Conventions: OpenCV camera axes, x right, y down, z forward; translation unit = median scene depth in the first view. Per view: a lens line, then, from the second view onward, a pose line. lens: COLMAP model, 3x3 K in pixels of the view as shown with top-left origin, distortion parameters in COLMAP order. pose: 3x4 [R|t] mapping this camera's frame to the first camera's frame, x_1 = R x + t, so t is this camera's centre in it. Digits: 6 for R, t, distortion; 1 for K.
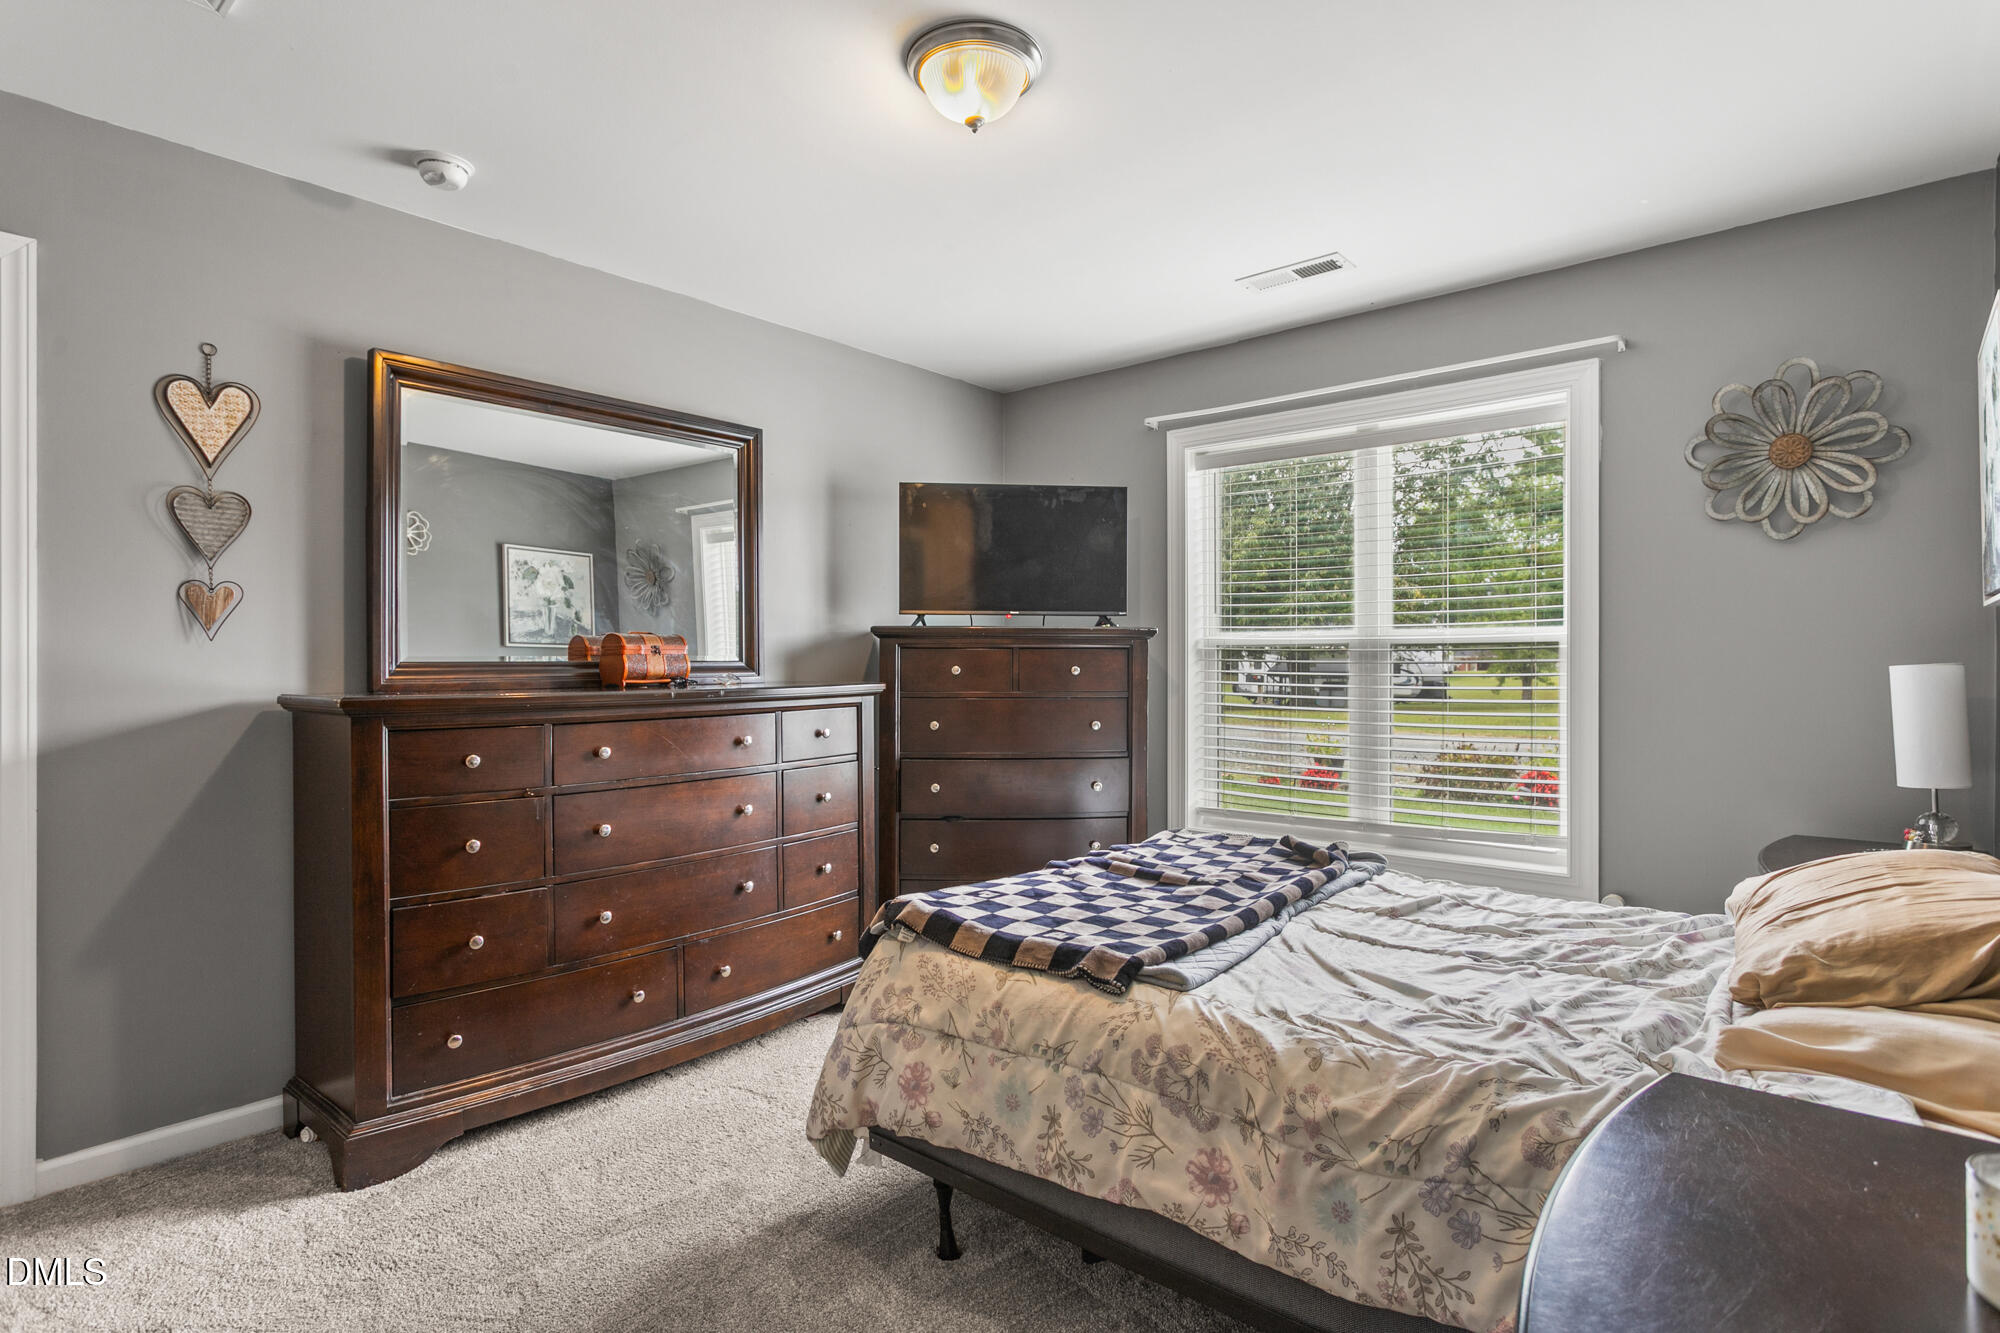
lens RADIAL K [[1053.9, 0, 1001.9], [0, 1053.9, 669.8], [0, 0, 1]] dist [-0.006643, -0.000427]
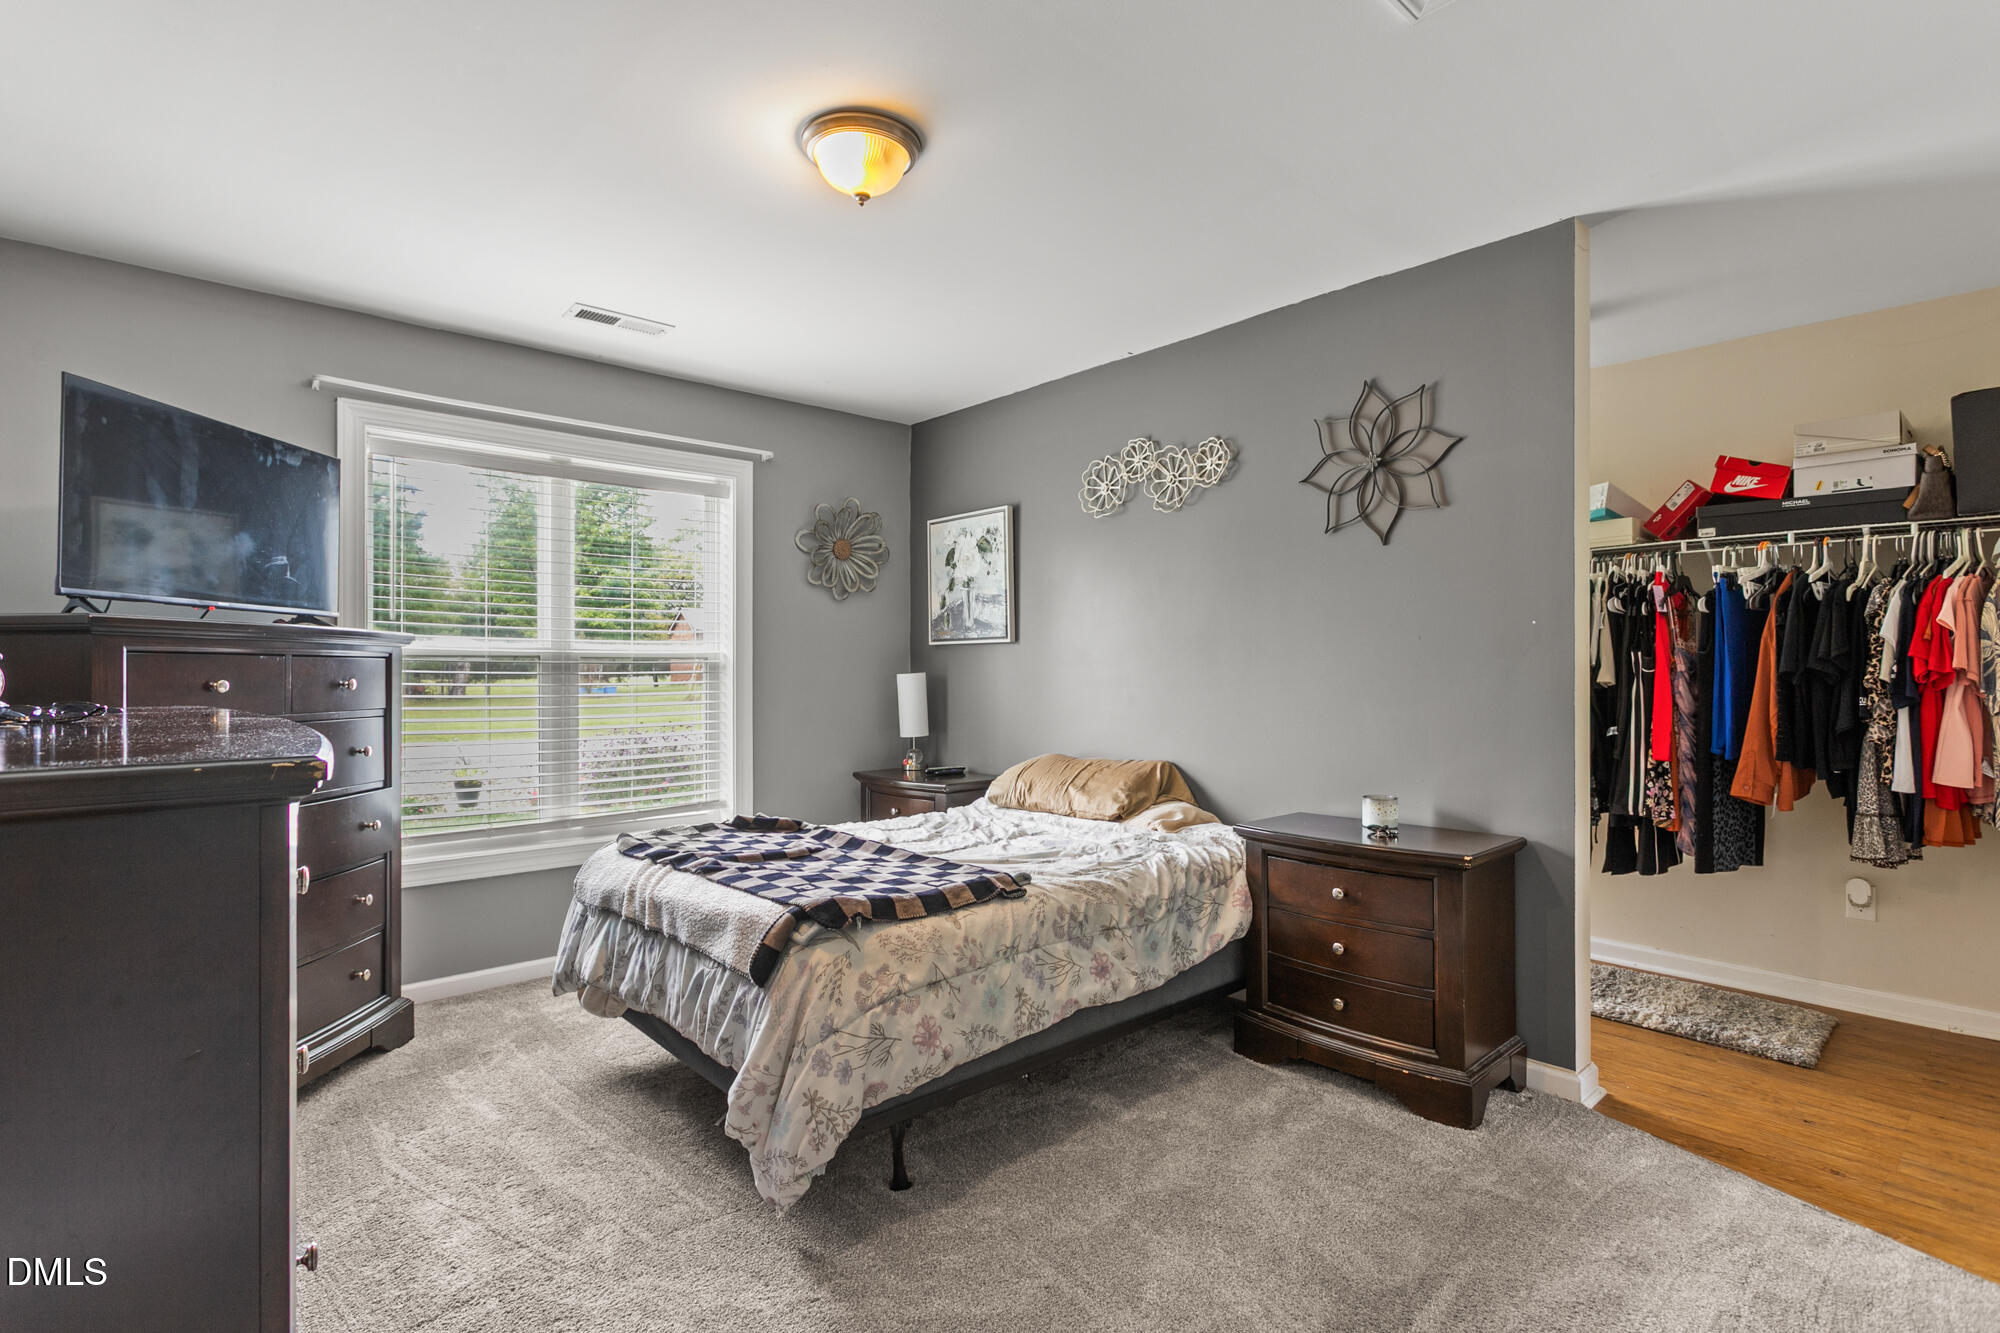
lens RADIAL K [[962.7, 0, 1046.6], [0, 962.7, 653.2], [0, 0, 1]] dist [-0.001183, 0.003406]
pose [[0.085098, 0.018290, 0.996205, -1.140787], [0.008755, 0.999779, -0.019104, -0.007808], [-0.996334, 0.010347, 0.084919, 0.773416]]
